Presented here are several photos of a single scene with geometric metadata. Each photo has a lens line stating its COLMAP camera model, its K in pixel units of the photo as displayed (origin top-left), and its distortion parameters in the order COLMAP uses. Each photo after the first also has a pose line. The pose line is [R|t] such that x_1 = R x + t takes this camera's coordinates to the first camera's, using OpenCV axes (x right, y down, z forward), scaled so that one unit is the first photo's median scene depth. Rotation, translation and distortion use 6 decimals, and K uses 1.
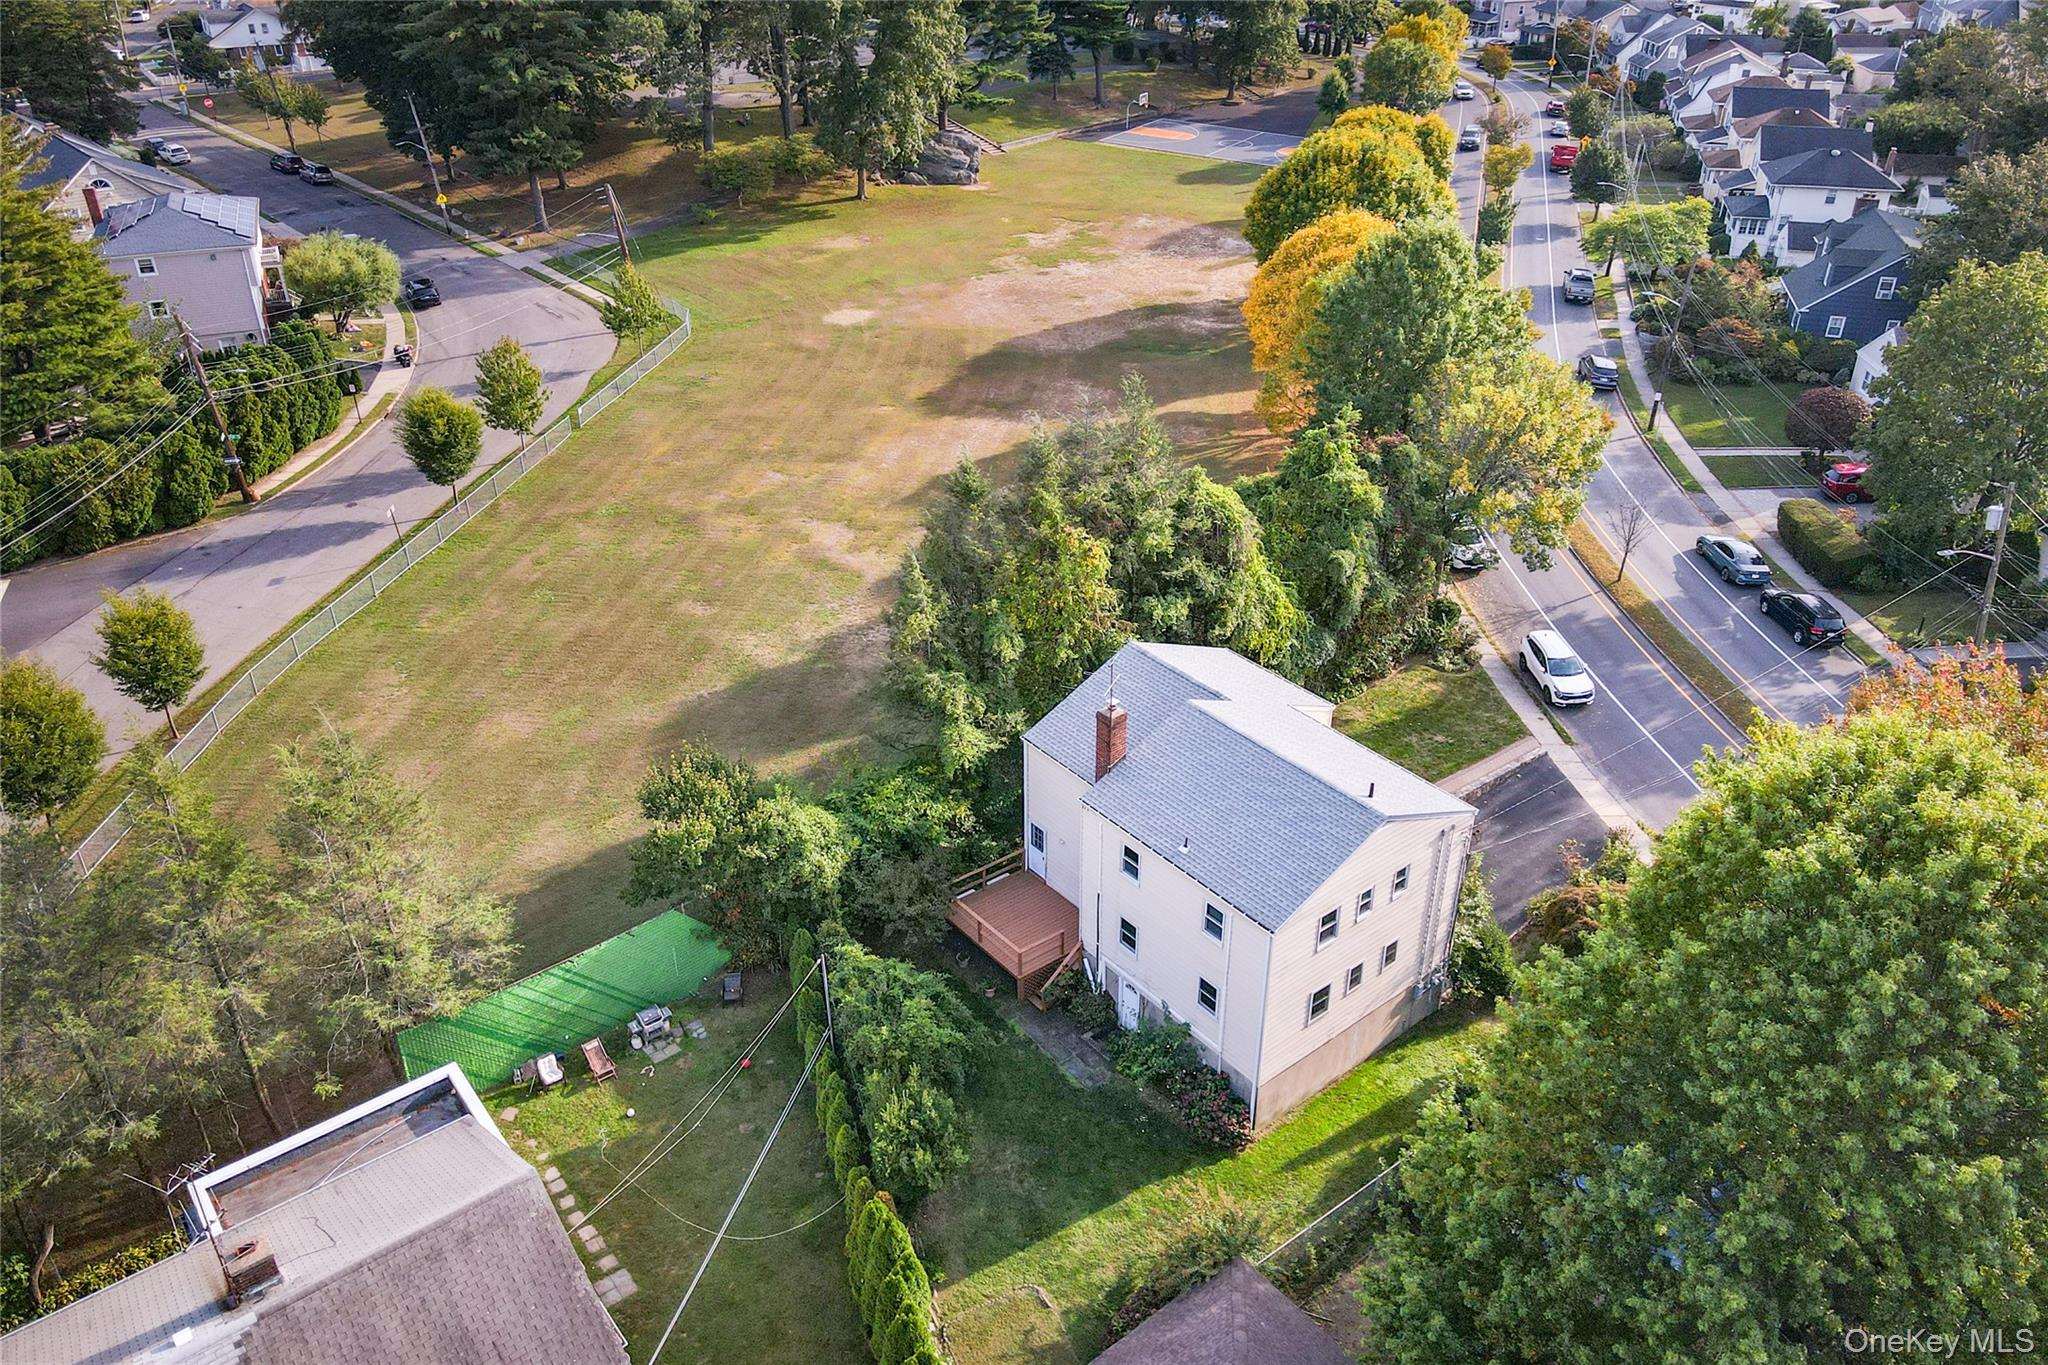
lens RADIAL K [[1503.6, 0, 1020.7], [0, 1503.6, 632.1], [0, 0, 1]] dist [0.006465, 0.000651]
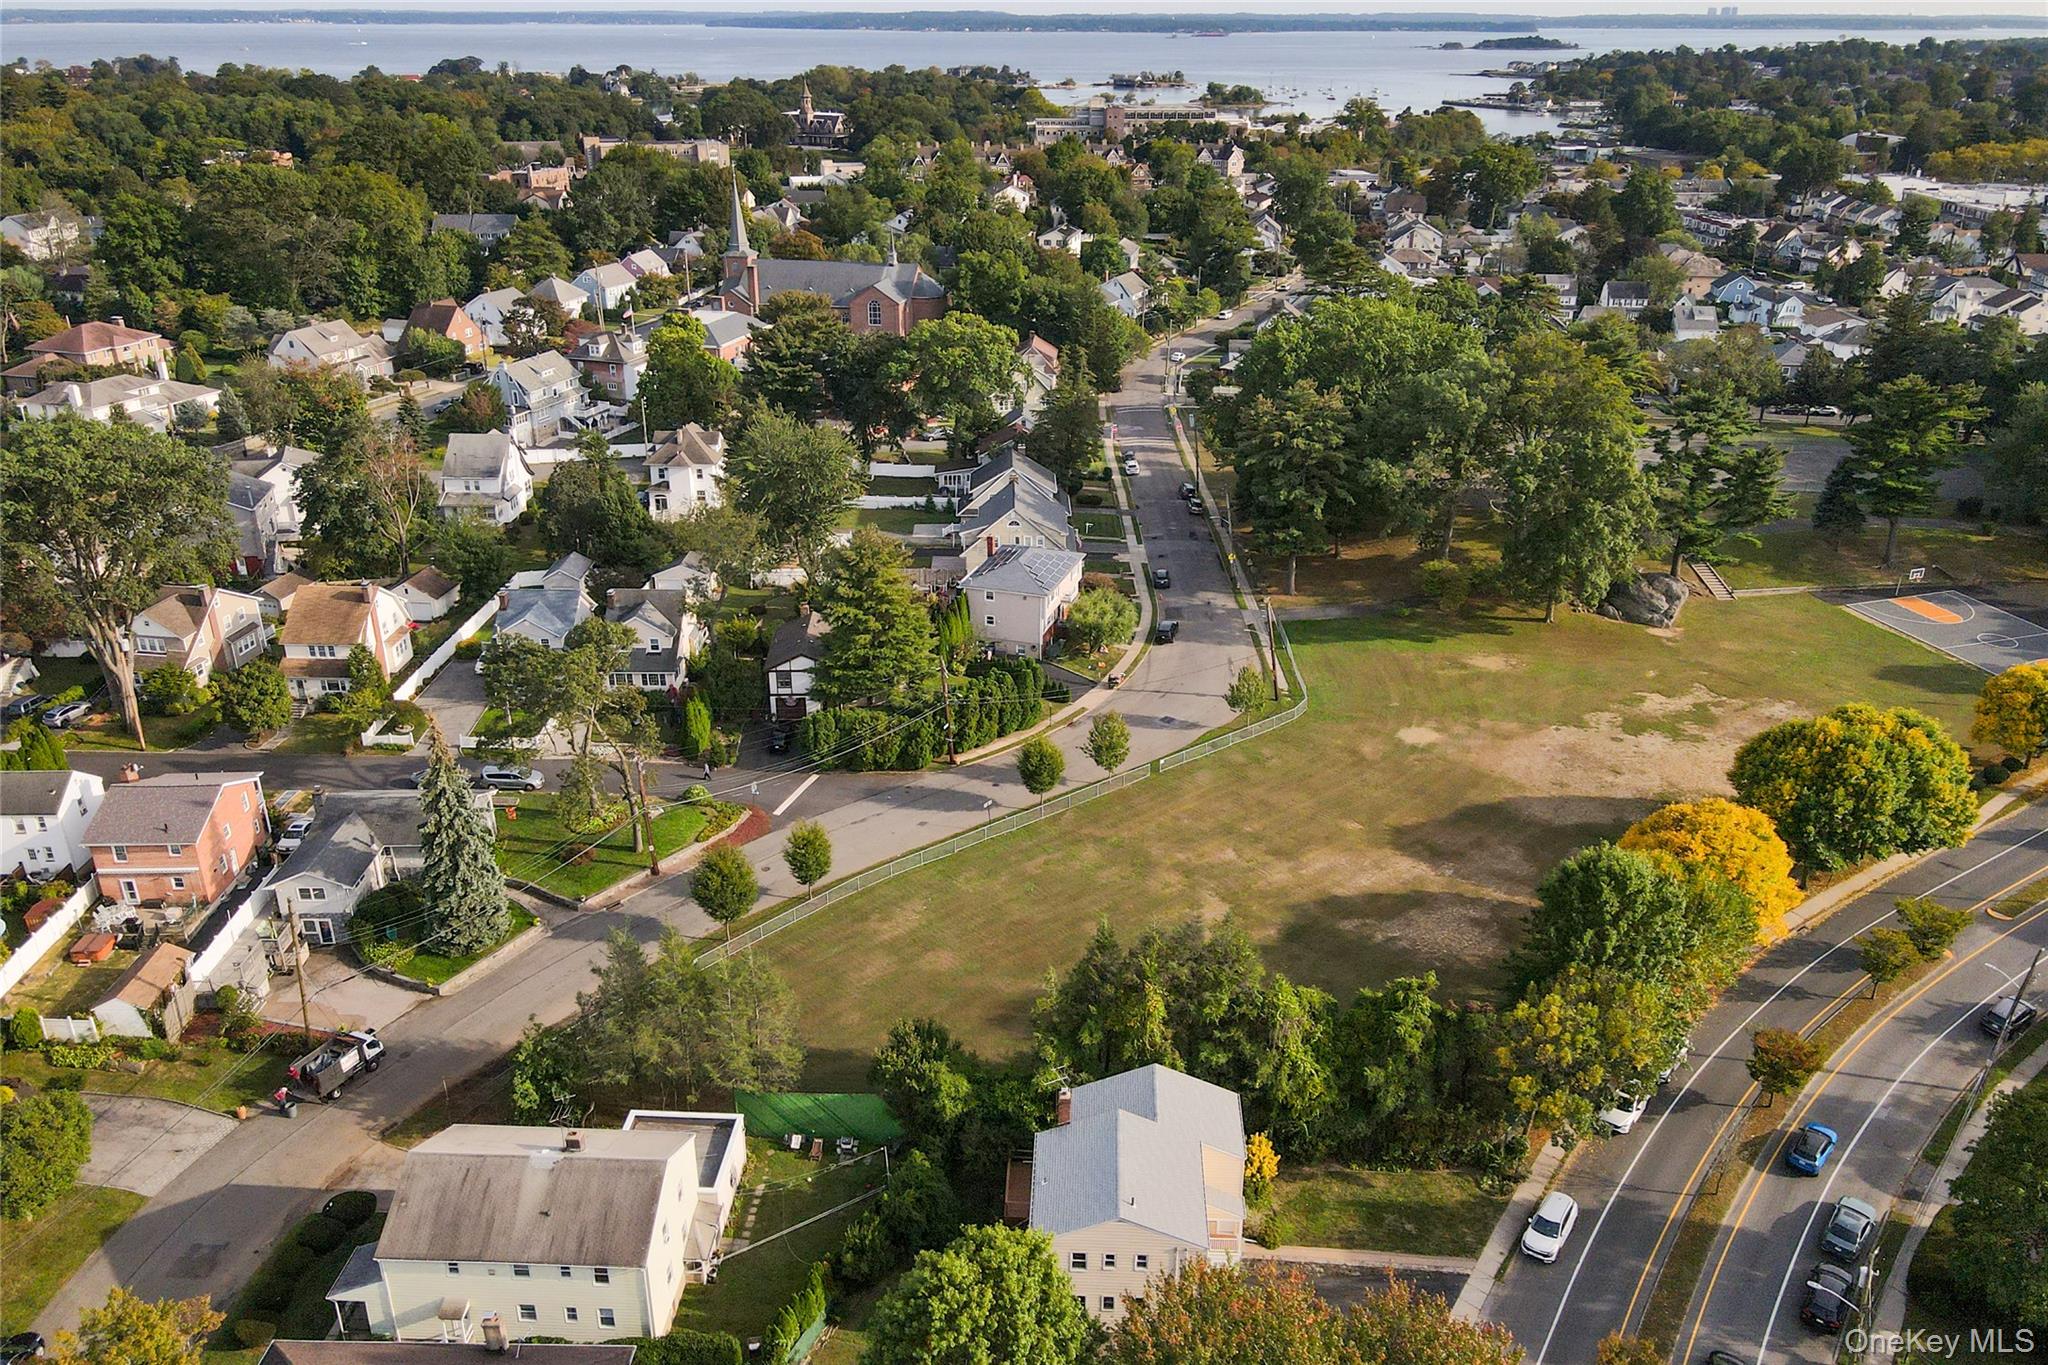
lens RADIAL K [[1503.6, 0, 1020.7], [0, 1503.6, 632.1], [0, 0, 1]] dist [0.006465, 0.000651]
pose [[0.746719, 0.246920, -0.617609, 0.764134], [-0.316572, 0.948562, -0.003516, -0.344857], [0.584973, 0.198144, 0.786477, -0.423243]]
